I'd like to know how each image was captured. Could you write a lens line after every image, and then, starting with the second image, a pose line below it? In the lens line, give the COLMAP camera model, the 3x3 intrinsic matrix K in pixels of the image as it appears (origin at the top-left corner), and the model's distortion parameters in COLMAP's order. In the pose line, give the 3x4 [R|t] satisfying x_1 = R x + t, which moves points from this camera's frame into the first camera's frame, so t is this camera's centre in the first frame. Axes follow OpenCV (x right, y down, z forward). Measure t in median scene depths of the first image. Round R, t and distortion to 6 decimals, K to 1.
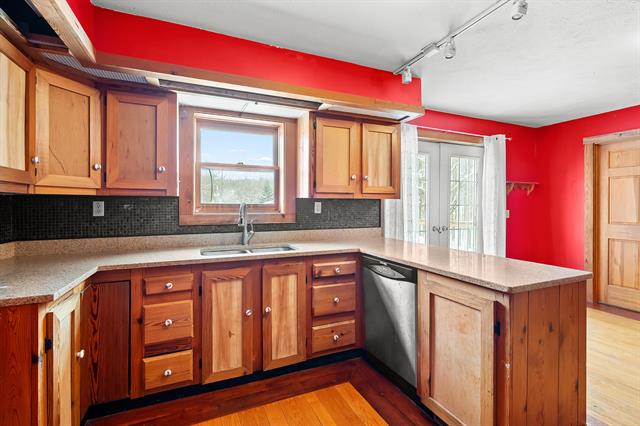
lens RADIAL K [[292.3, 0, 316.4], [0, 292.3, 208.7], [0, 0, 1]] dist [0.002658, 0.000735]
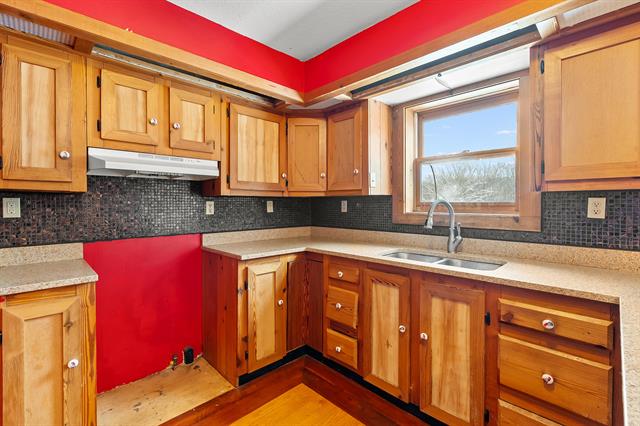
lens RADIAL K [[292.3, 0, 319.3], [0, 292.3, 208.3], [0, 0, 1]] dist [0.002658, 0.000735]
pose [[0.354896, 0.013949, -0.934802, 0.458595], [-0.010593, 0.999884, 0.010899, -0.004478], [0.934846, 0.006035, 0.355003, 0.447804]]
